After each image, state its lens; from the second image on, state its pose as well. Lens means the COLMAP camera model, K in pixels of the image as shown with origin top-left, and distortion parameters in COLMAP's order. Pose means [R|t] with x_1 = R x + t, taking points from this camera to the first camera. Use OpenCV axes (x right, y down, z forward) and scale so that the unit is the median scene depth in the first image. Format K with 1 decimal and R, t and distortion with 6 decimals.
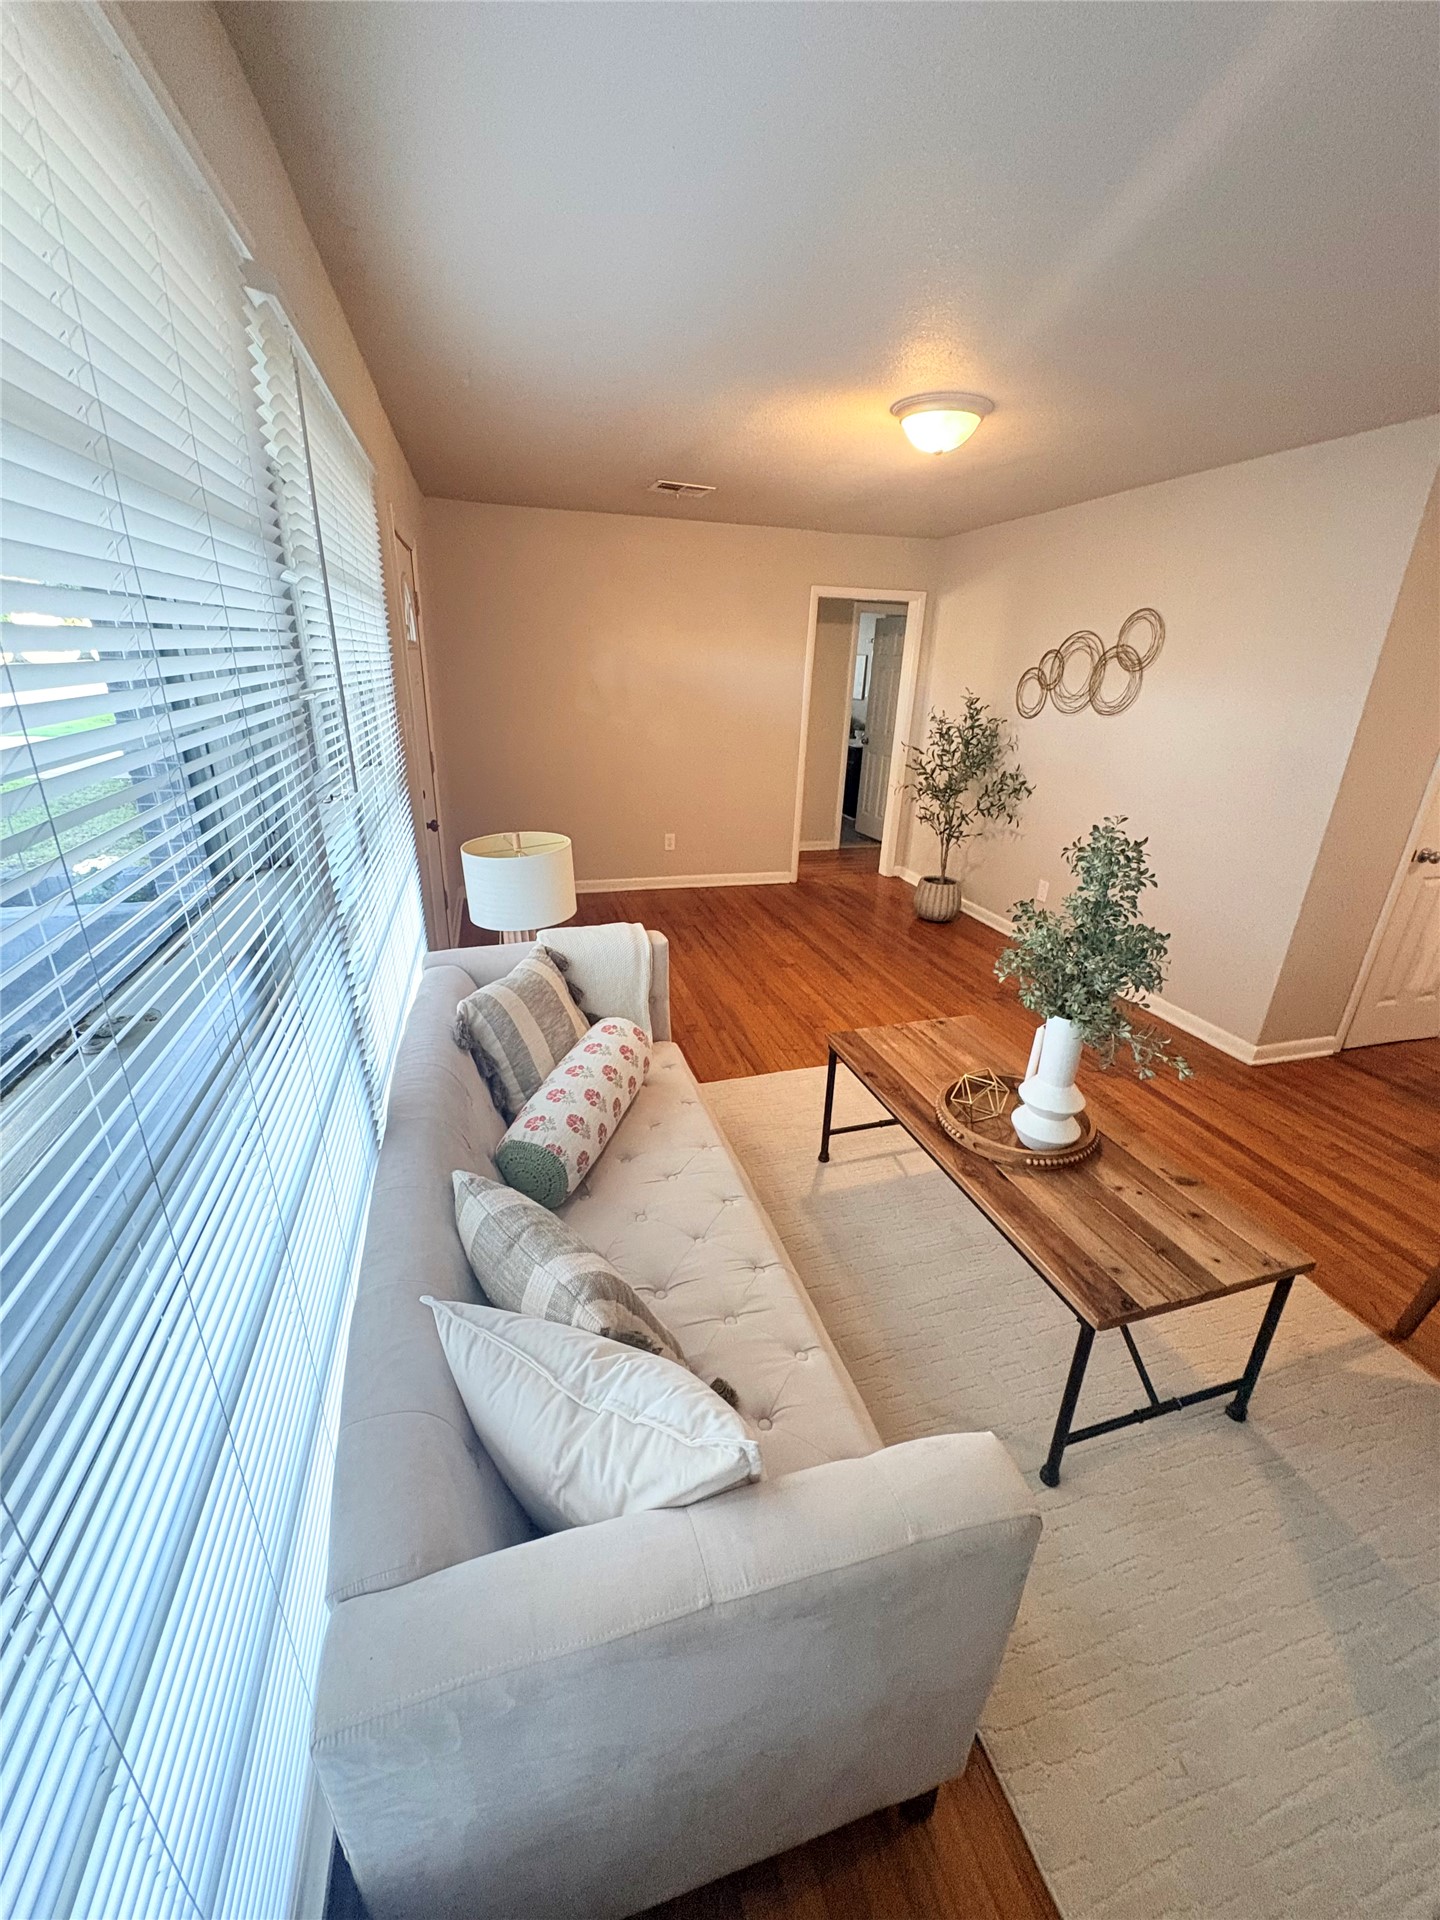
lens RADIAL K [[760.7, 0, 720.0], [0, 760.7, 960.0], [0, 0, 1]] dist [-0.001088, 0.000283]
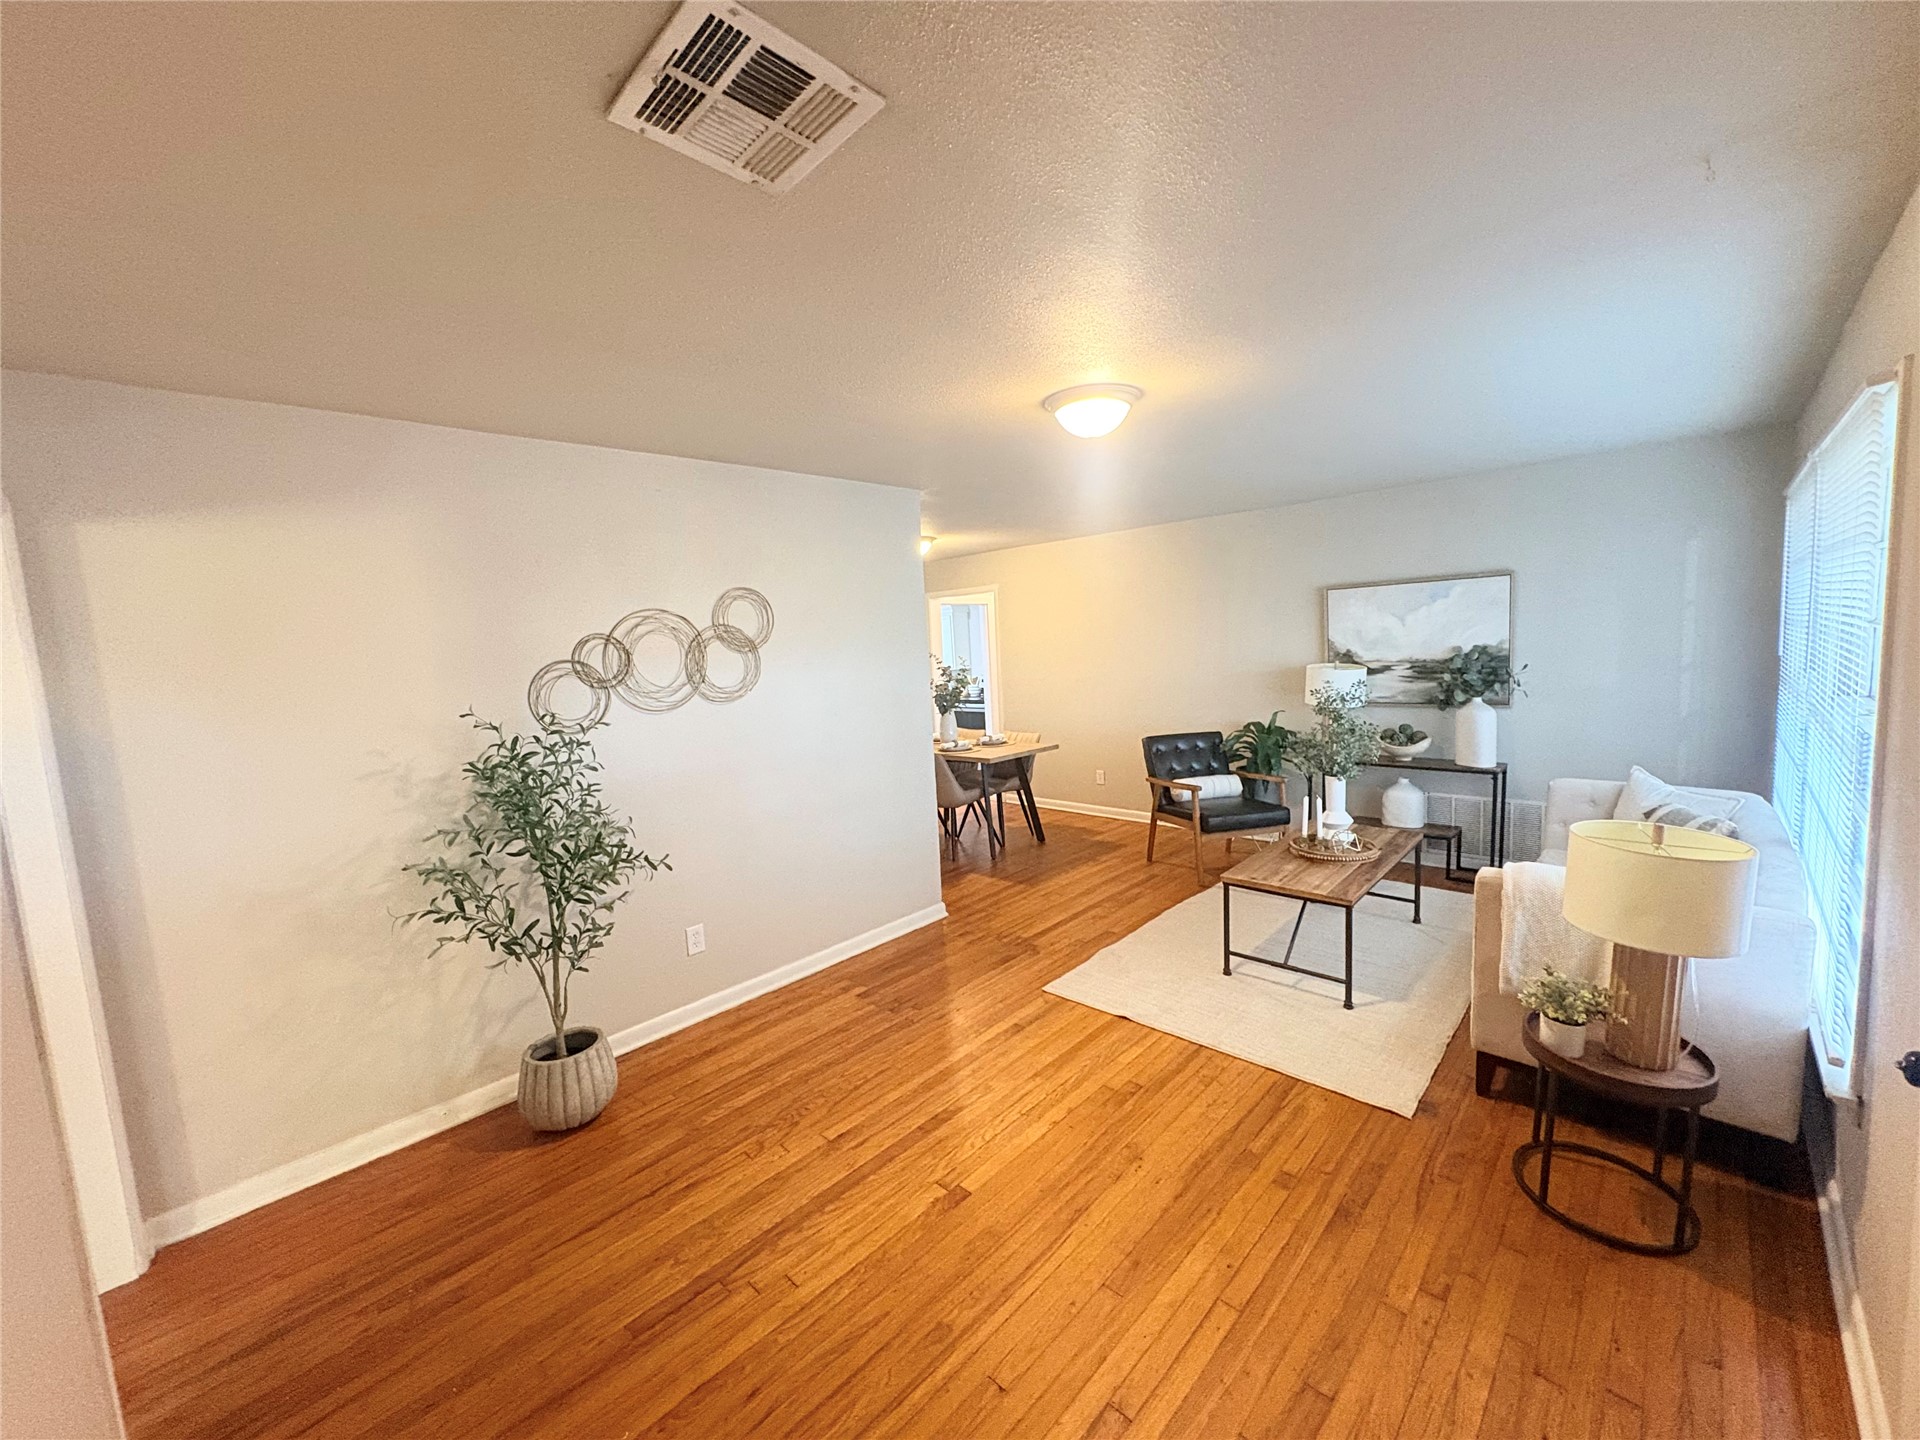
lens RADIAL K [[751.7, 0, 960.0], [0, 751.7, 720.0], [0, 0, 1]] dist [0.000446, 0.000119]
pose [[-0.492954, -0.091596, 0.865220, -0.676332], [0.358652, 0.884630, 0.297991, -0.884836], [-0.792695, 0.457209, -0.403231, 2.191539]]
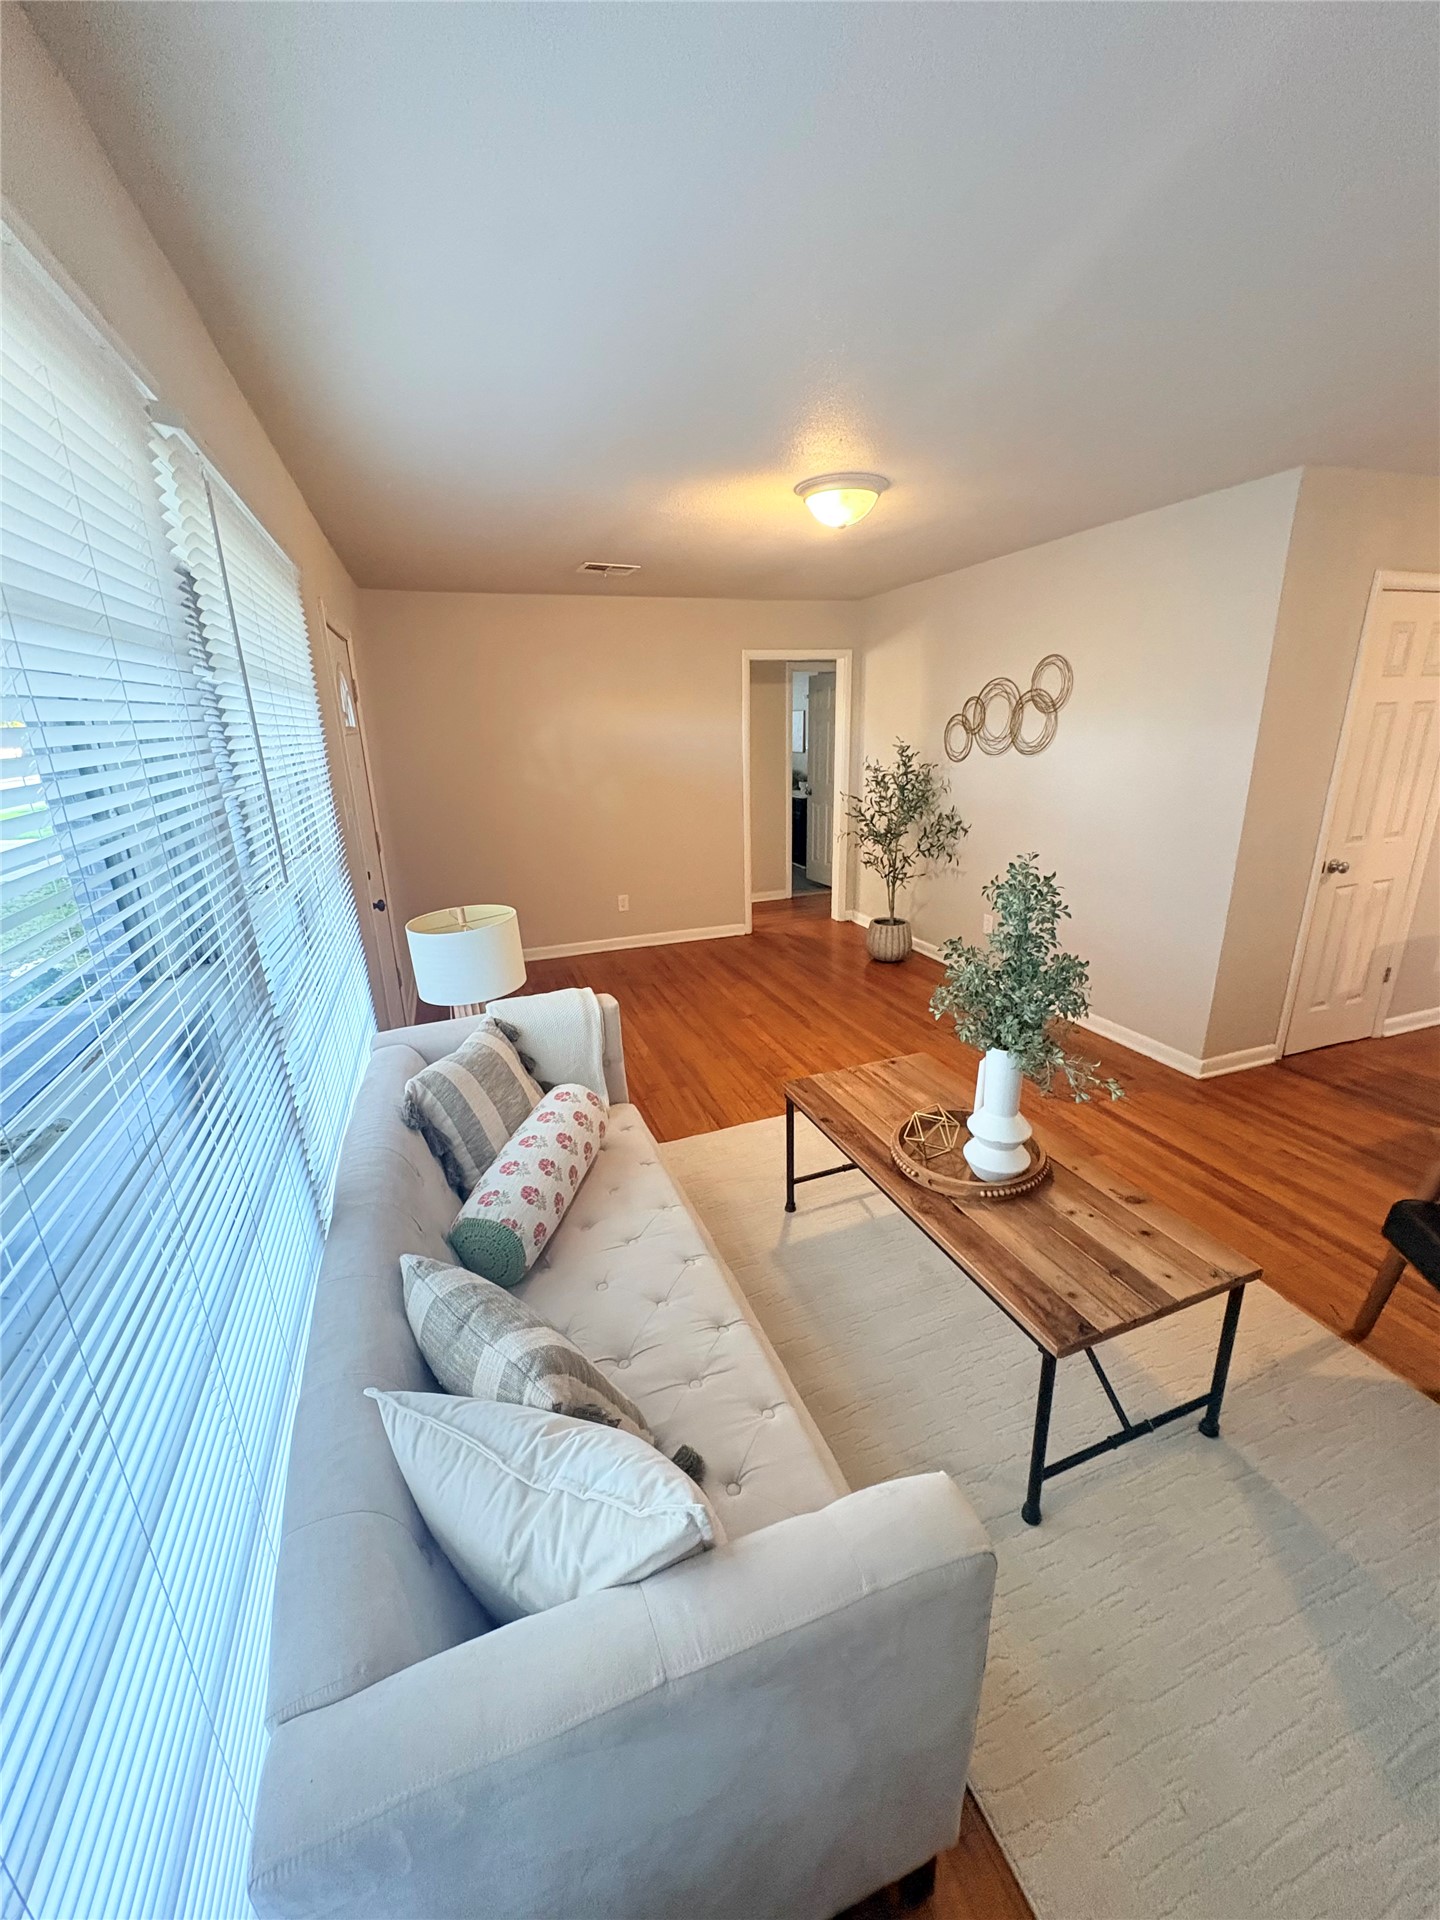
lens RADIAL K [[760.7, 0, 720.0], [0, 760.7, 960.0], [0, 0, 1]] dist [-0.001088, 0.000283]
pose [[0.996197, -0.074568, 0.045076, 0.029357], [0.077532, 0.994665, -0.068049, -0.003044], [-0.039761, 0.071285, 0.996663, -0.017518]]
